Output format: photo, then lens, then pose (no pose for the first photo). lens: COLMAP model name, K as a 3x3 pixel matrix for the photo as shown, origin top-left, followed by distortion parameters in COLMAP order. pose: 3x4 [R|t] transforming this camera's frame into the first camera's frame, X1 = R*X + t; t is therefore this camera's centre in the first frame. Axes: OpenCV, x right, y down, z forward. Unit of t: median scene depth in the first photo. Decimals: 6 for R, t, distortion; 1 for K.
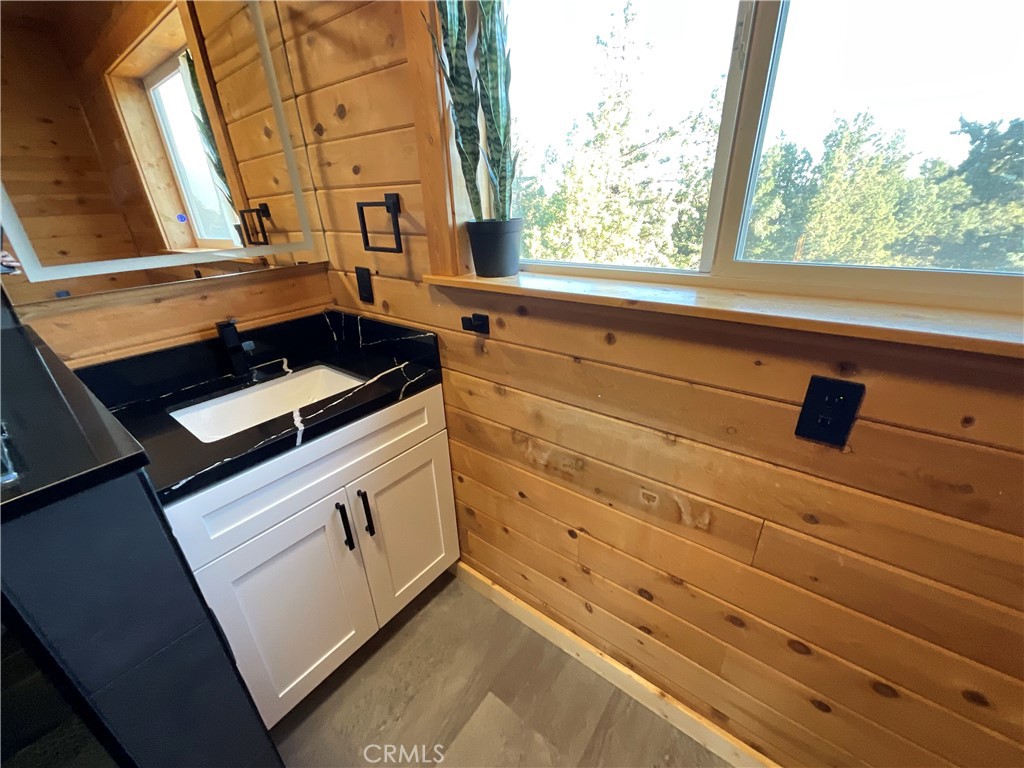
lens RADIAL K [[411.4, 0, 510.8], [0, 411.4, 379.9], [0, 0, 1]] dist [-0.001249, 0.004910]
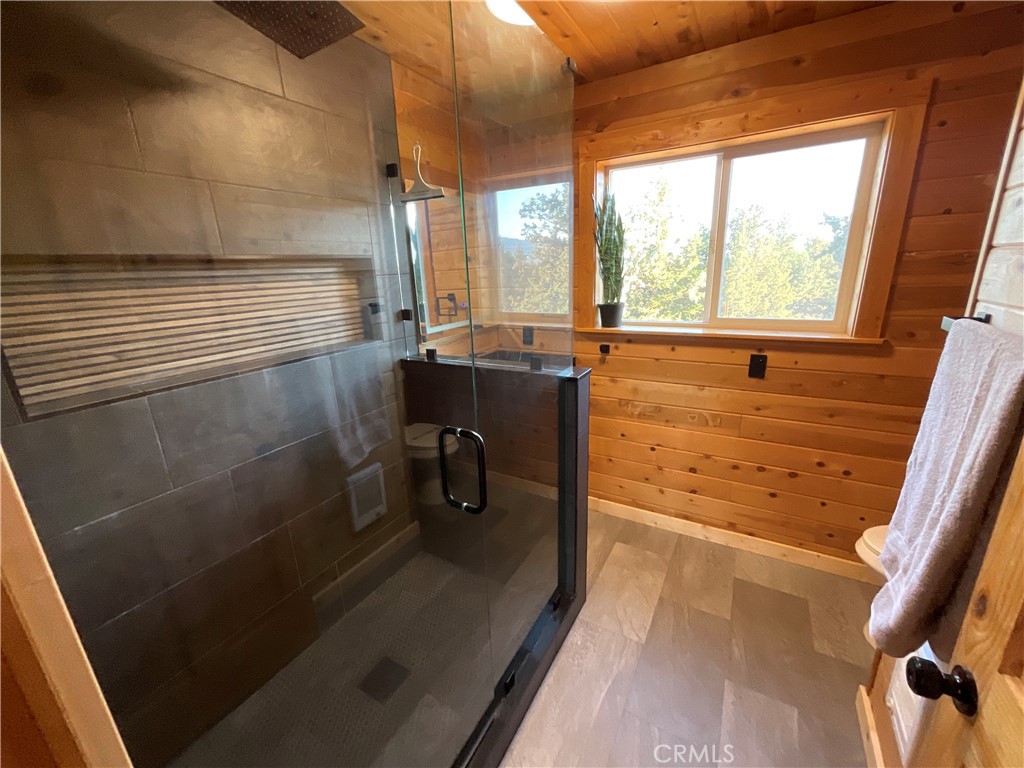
lens RADIAL K [[411.4, 0, 510.8], [0, 411.4, 379.9], [0, 0, 1]] dist [-0.001249, 0.004910]
pose [[0.992240, -0.040441, 0.117575, -0.798086], [0.057598, 0.987547, -0.146404, 0.302433], [-0.110190, 0.152040, 0.982213, -1.008321]]
